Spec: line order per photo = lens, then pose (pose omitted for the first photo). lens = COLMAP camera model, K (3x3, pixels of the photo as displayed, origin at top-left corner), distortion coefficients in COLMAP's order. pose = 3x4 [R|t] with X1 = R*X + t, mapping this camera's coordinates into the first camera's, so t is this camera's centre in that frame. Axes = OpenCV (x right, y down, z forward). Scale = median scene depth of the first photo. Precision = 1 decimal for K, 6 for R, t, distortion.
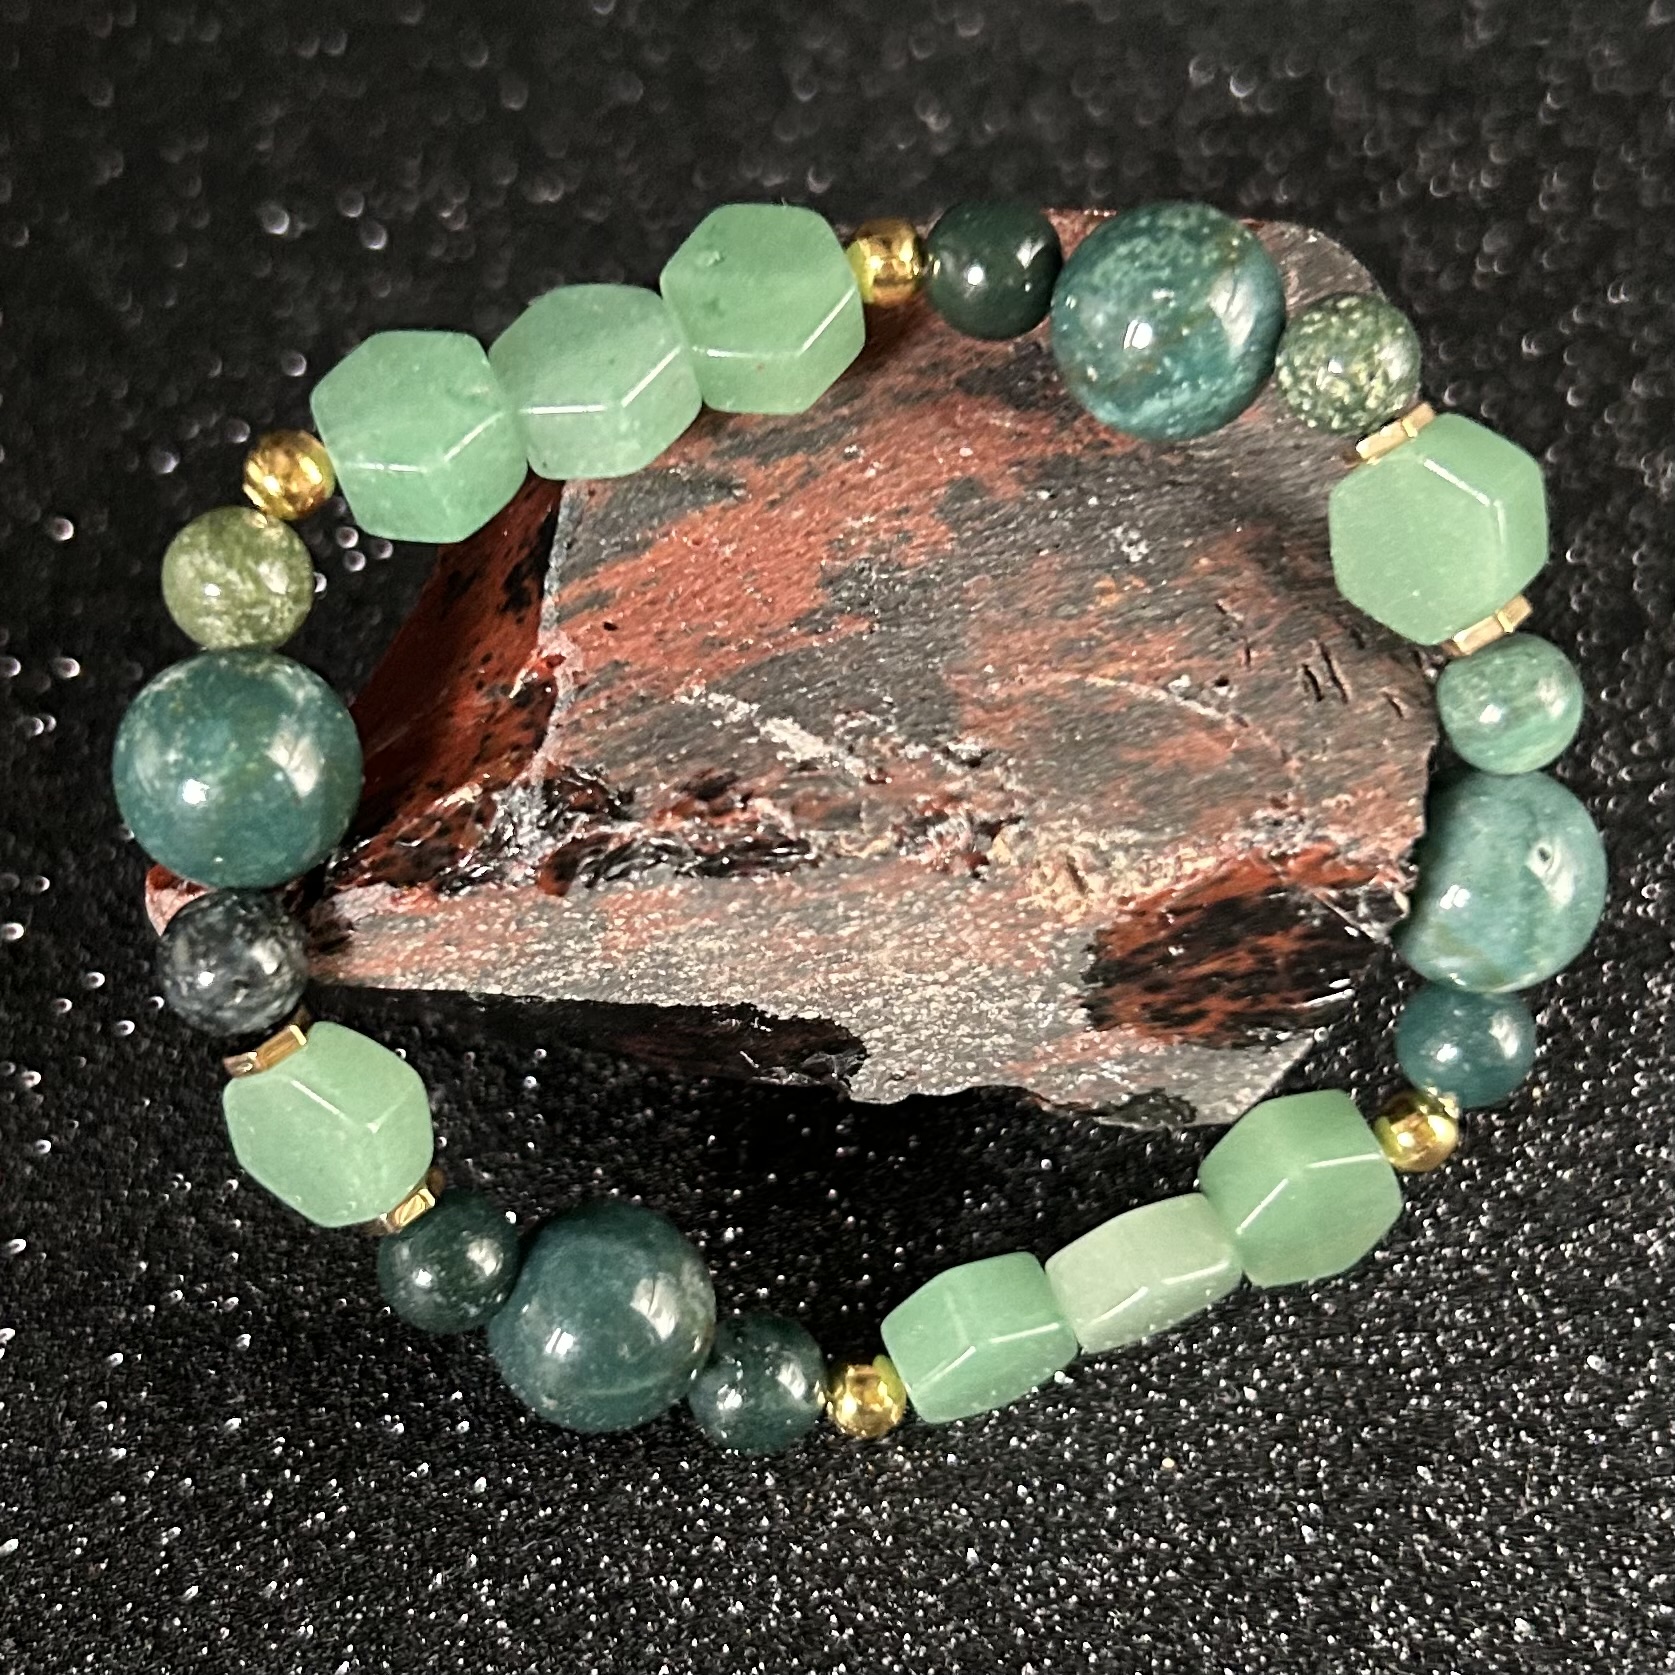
lens RADIAL K [[3065.9, 0, 836.8], [0, 3065.9, 885.6], [0, 0, 1]] dist [0.240643, 0.098617]
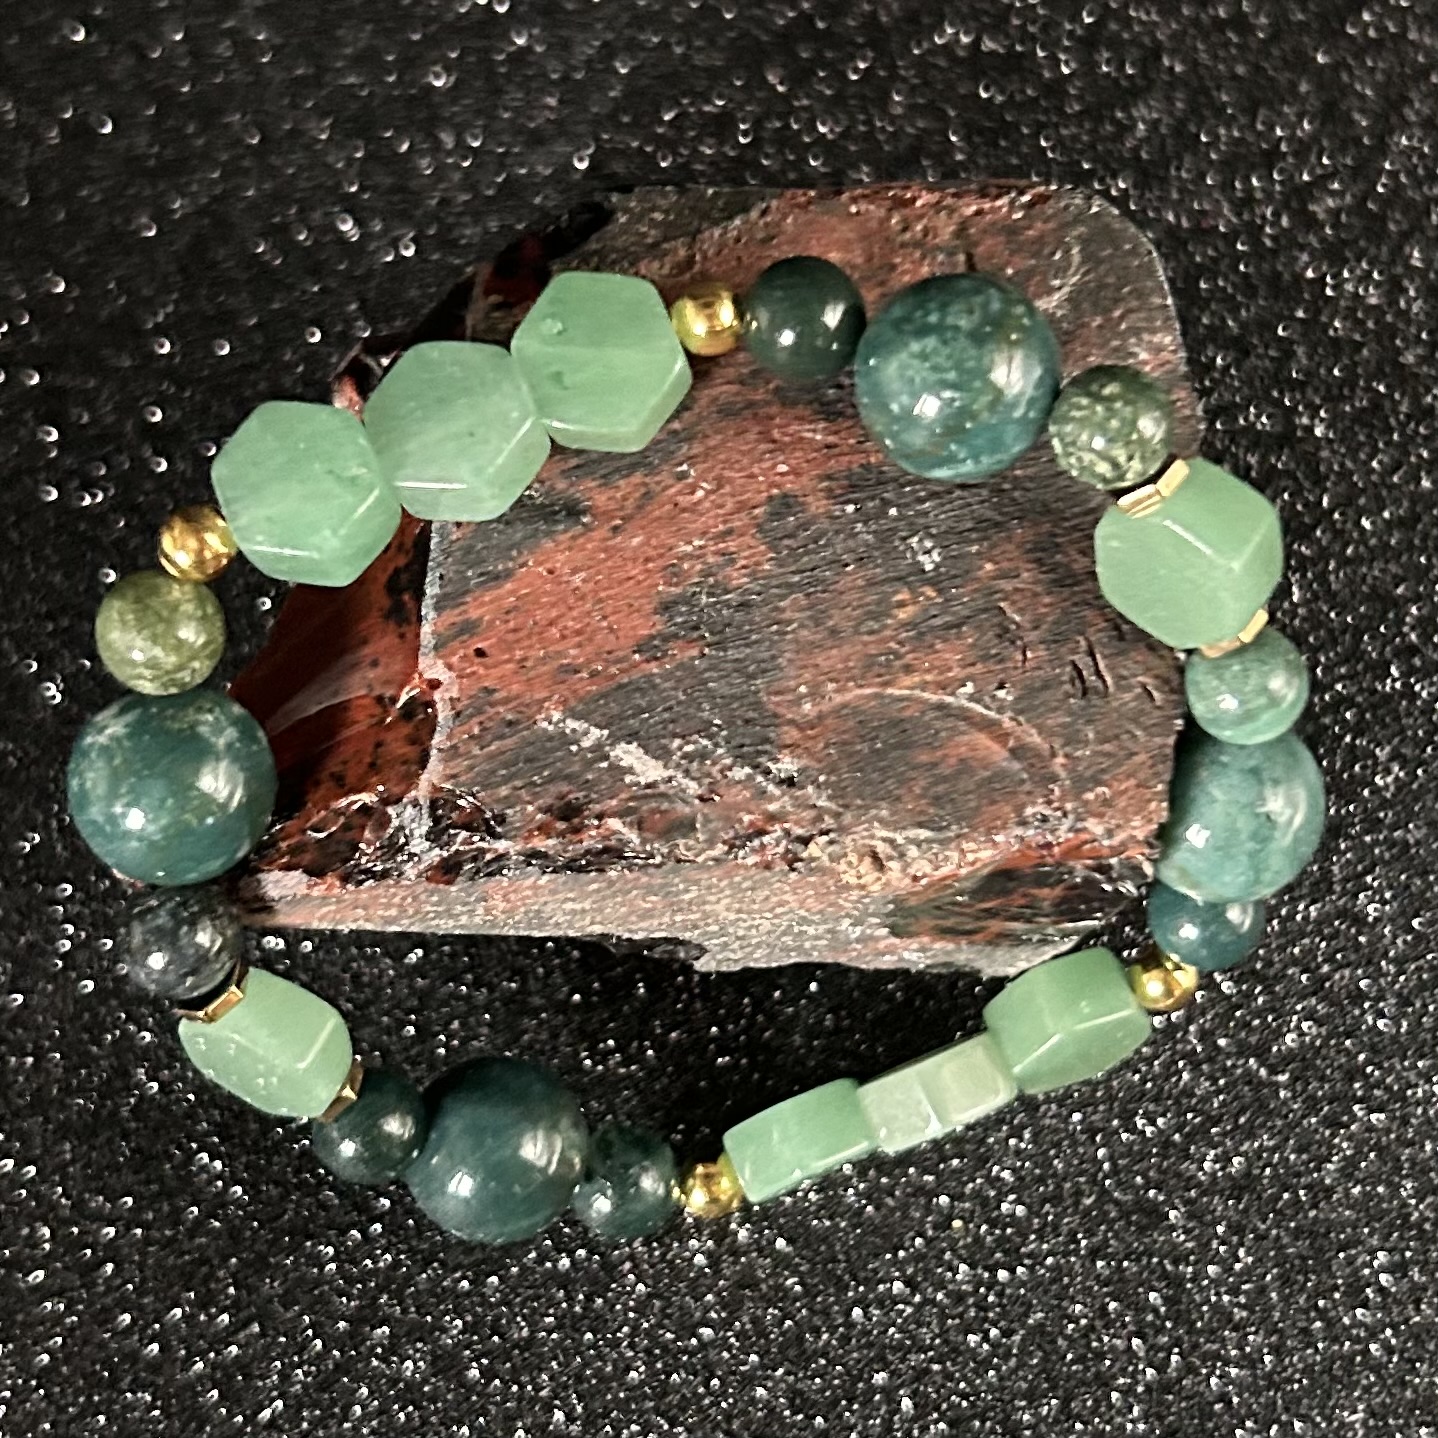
lens RADIAL K [[3042.9, 0, 702.7], [0, 3042.9, 718.4], [0, 0, 1]] dist [0.203479, 2.565657]
pose [[0.999790, -0.019362, -0.006664, 0.018621], [0.020476, 0.949153, 0.314148, -0.424635], [0.000242, -0.314219, 0.949351, -0.110506]]
